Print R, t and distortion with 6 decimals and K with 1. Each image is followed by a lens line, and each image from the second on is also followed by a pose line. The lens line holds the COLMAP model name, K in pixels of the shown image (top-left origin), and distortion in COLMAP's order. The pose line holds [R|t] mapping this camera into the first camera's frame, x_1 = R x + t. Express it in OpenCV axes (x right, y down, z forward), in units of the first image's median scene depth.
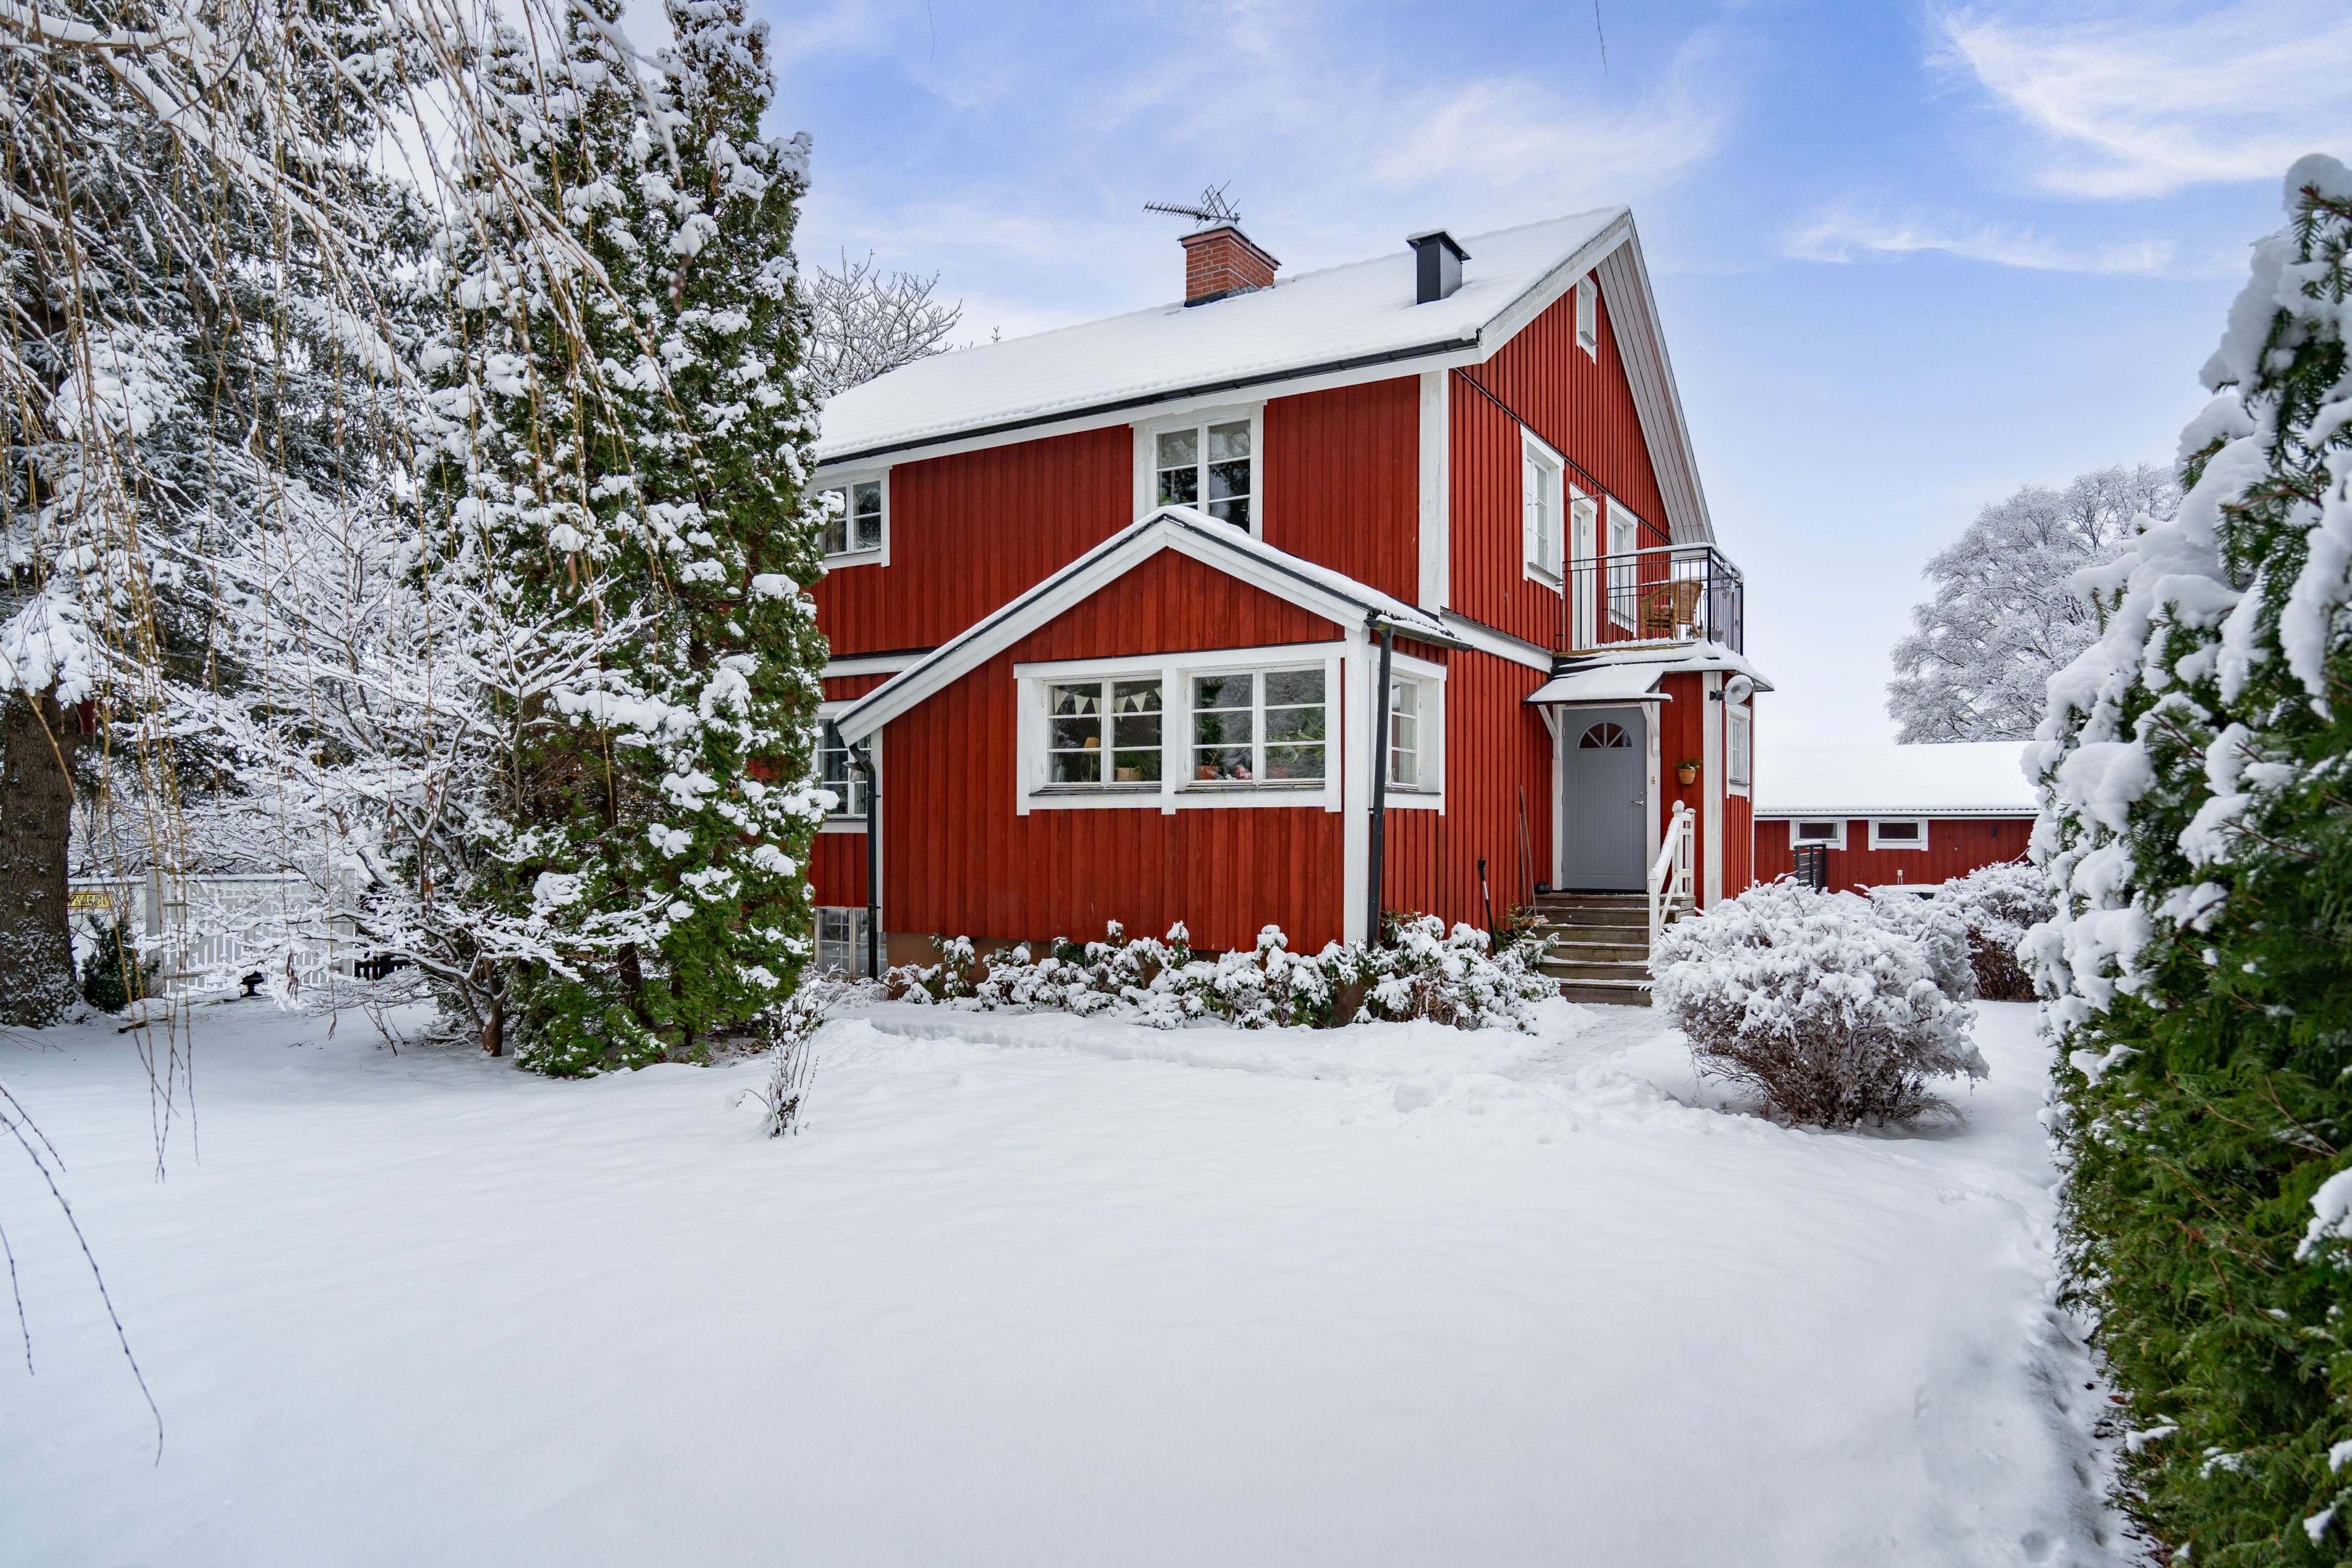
lens RADIAL K [[1401.8, 0, 1176.1], [0, 1401.8, 806.7], [0, 0, 1]] dist [-0.005286, 0.001507]
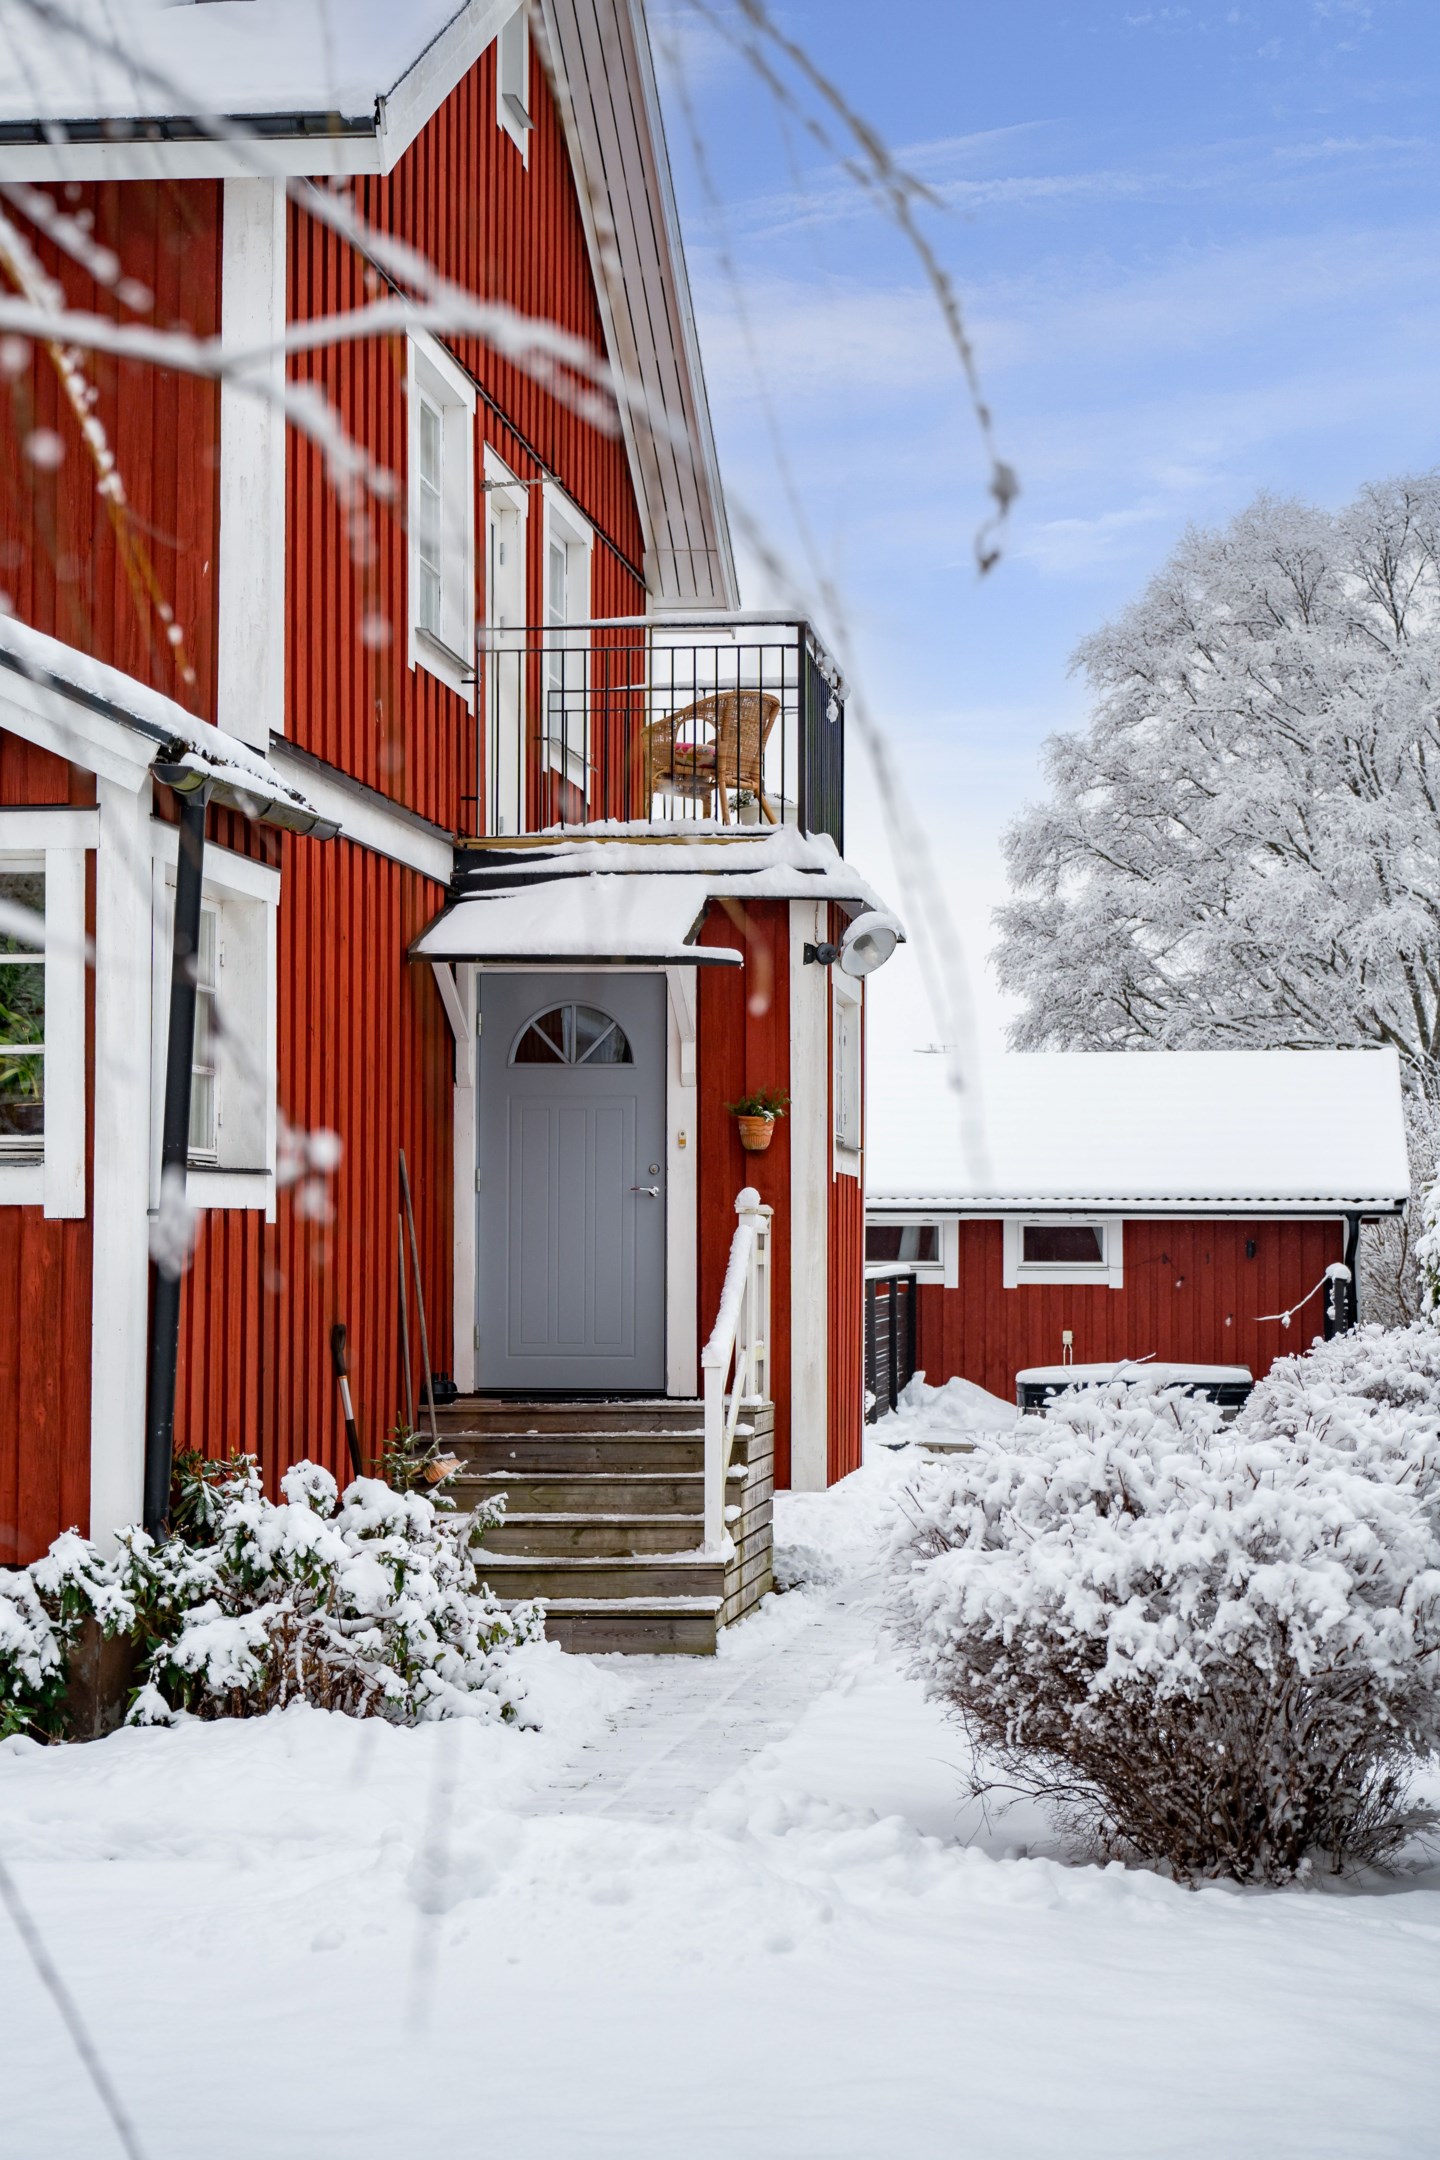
lens RADIAL K [[3593.8, 0, 719.2], [0, 3593.8, 1077.2], [0, 0, 1]] dist [0.051603, 0.000000]
pose [[0.916467, 0.018290, 0.399692, -0.126670], [-0.007924, 0.999588, -0.027573, -0.009463], [-0.400032, 0.022103, 0.916235, -0.052724]]
